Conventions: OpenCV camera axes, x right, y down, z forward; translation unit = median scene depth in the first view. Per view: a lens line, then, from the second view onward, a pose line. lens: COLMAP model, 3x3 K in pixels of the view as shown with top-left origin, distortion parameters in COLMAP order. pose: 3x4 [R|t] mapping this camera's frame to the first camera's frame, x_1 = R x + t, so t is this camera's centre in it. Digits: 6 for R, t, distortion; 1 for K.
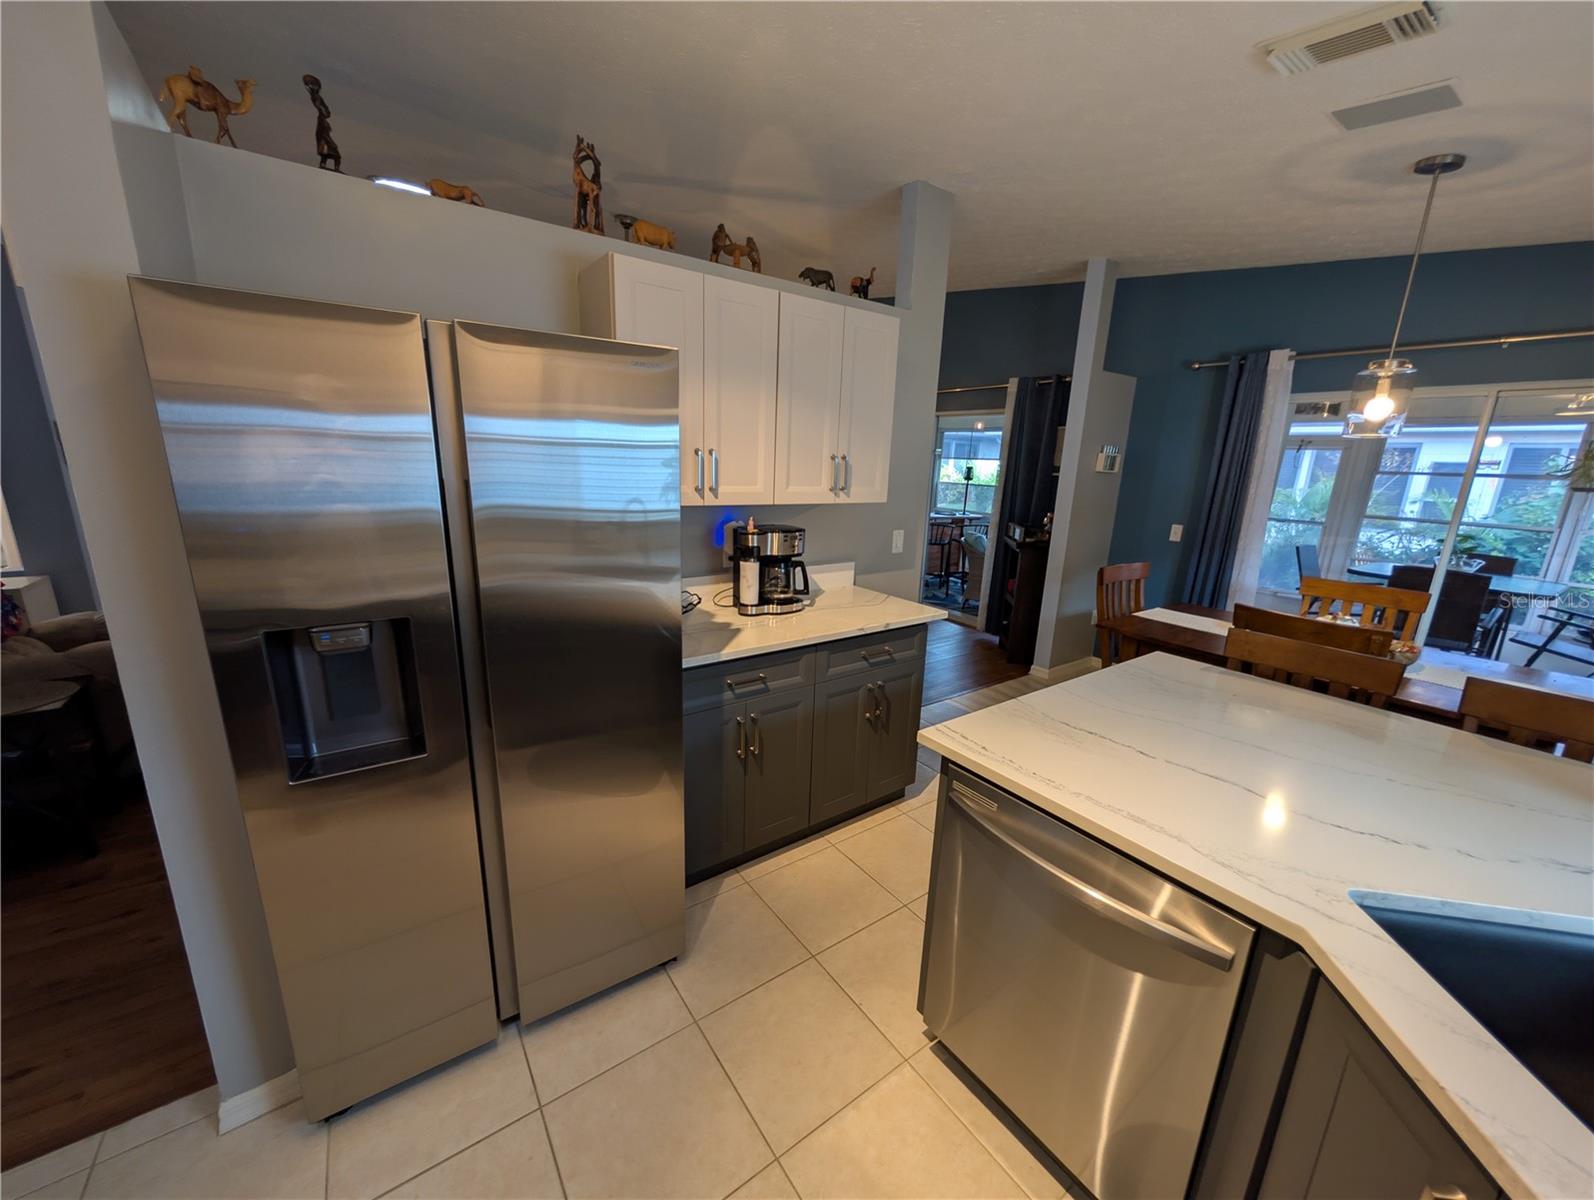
lens RADIAL K [[605.2, 0, 798.3], [0, 605.2, 607.1], [0, 0, 1]] dist [-0.000349, -0.000090]
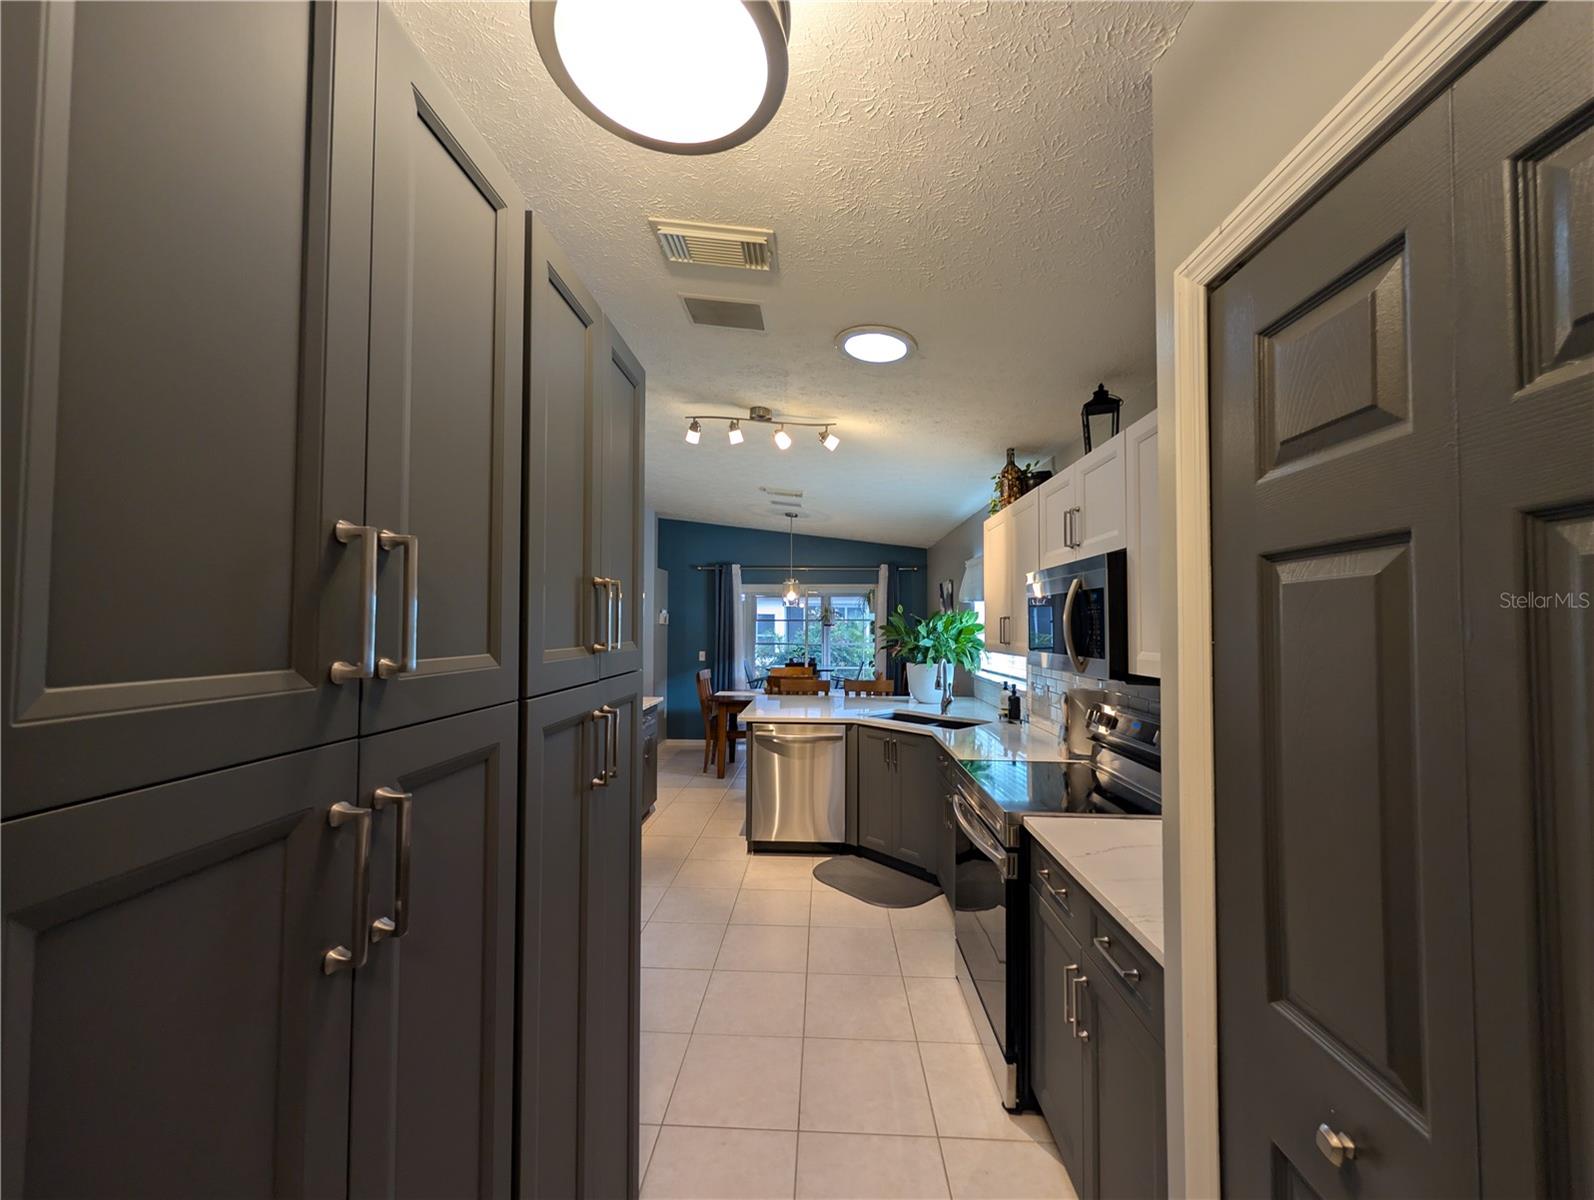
lens RADIAL K [[605.2, 0, 798.3], [0, 605.2, 607.1], [0, 0, 1]] dist [-0.000349, -0.000090]
pose [[0.627543, -0.013653, 0.778462, -0.682566], [0.200919, 0.968821, -0.144975, 0.061582], [-0.752211, 0.247386, 0.610720, -0.391764]]
